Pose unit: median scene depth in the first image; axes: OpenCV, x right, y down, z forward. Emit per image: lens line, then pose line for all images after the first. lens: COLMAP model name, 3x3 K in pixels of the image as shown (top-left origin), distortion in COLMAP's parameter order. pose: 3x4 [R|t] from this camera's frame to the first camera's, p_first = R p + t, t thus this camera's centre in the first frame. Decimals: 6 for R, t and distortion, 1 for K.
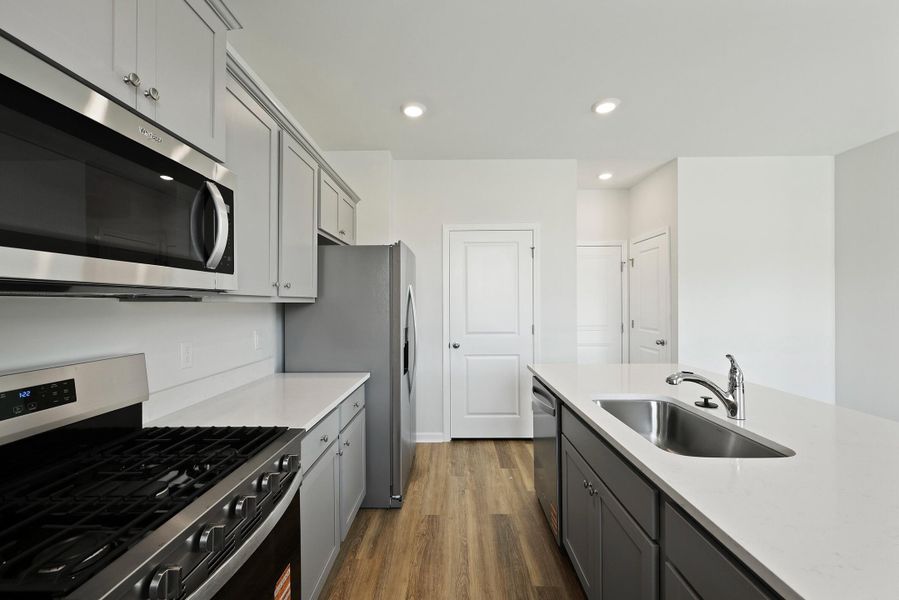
lens RADIAL K [[427.7, 0, 428.9], [0, 427.7, 301.2], [0, 0, 1]] dist [0.004033, 0.000530]
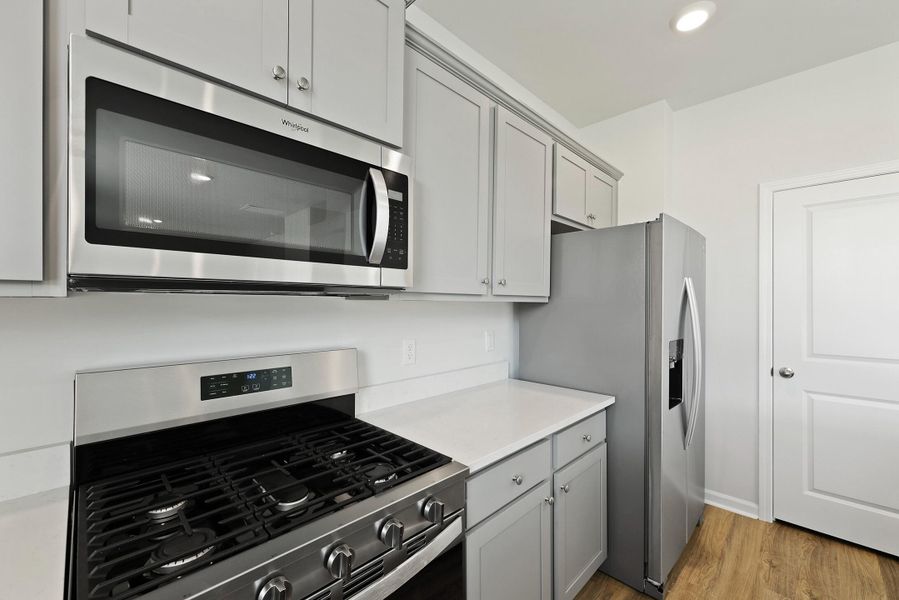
lens RADIAL K [[374.6, 0, 432.0], [0, 374.6, 301.9], [0, 0, 1]] dist [0.001531, 0.000014]
pose [[0.727749, 0.004101, -0.685831, 0.084261], [-0.004341, 0.999990, 0.001374, 0.002708], [0.685830, 0.001977, 0.727759, 0.333552]]
